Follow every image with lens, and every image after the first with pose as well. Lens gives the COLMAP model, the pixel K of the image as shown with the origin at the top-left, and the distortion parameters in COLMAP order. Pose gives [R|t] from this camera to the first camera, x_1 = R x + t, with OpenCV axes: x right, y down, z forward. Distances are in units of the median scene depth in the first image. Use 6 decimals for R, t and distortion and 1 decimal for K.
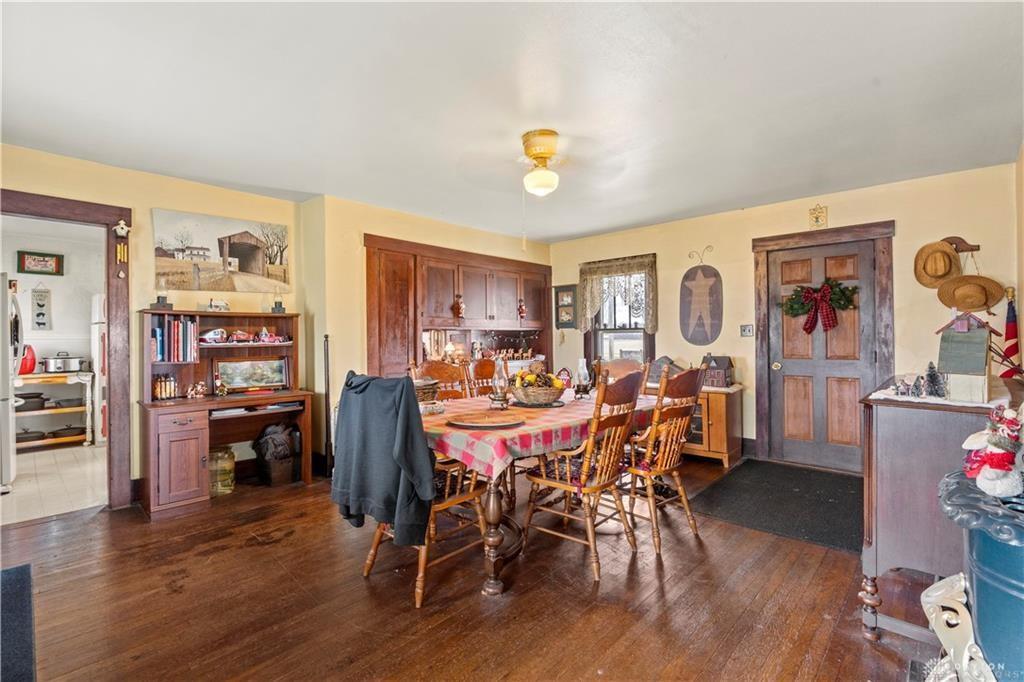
lens RADIAL K [[466.7, 0, 513.2], [0, 466.7, 334.1], [0, 0, 1]] dist [-0.010768, -0.000034]
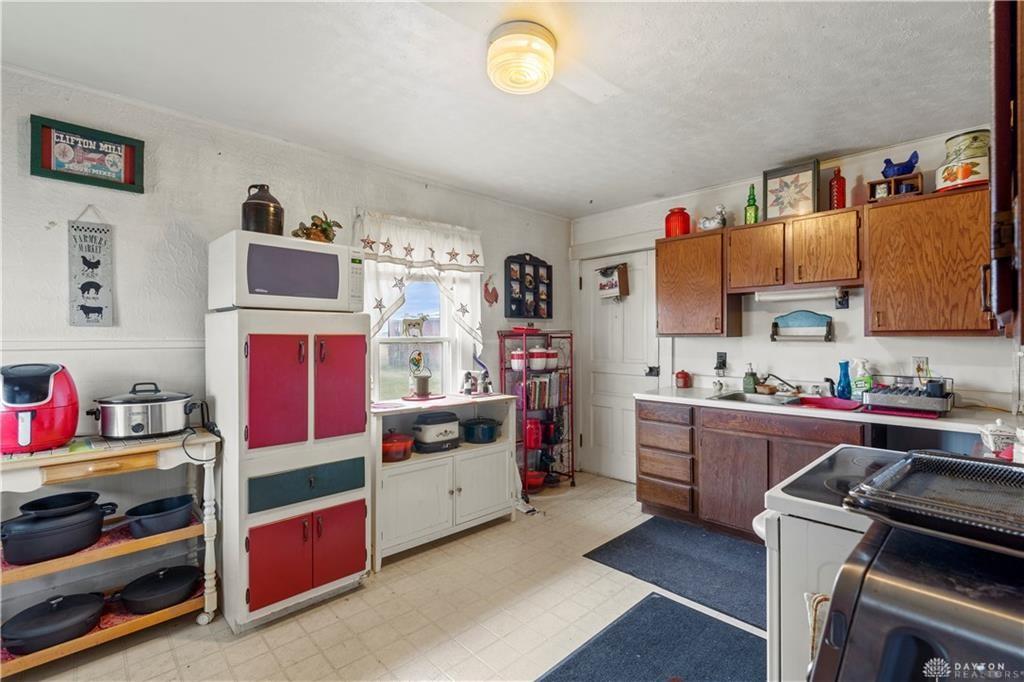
lens RADIAL K [[466.7, 0, 511.0], [0, 466.7, 344.5], [0, 0, 1]] dist [-0.010768, -0.000034]
pose [[0.997528, 0.006202, -0.069992, -0.639027], [-0.005033, 0.999845, 0.016866, -0.001444], [0.070086, -0.016472, 0.997405, 0.631340]]
